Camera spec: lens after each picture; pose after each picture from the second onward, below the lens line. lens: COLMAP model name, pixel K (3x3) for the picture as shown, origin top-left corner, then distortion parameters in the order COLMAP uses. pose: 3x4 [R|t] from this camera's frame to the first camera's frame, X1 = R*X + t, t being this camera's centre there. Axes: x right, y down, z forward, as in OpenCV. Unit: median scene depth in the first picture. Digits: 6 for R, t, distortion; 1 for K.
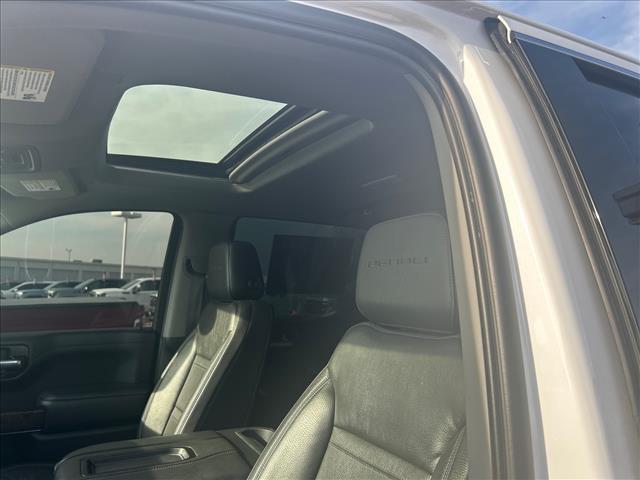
lens RADIAL K [[480.6, 0, 318.9], [0, 480.6, 237.2], [0, 0, 1]] dist [0.008500, -0.003258]
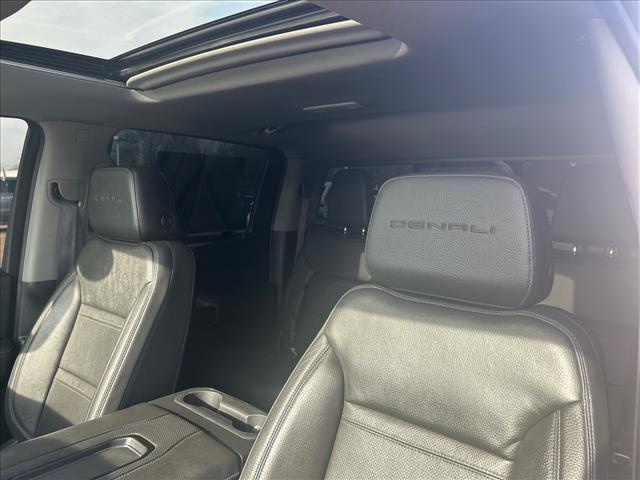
lens RADIAL K [[480.6, 0, 319.3], [0, 480.6, 242.9], [0, 0, 1]] dist [0.008500, -0.003258]
pose [[0.928287, -0.024981, 0.371024, -0.196232], [-0.053732, 0.978259, 0.200303, -0.043602], [-0.367961, -0.205875, 0.906763, 0.149893]]
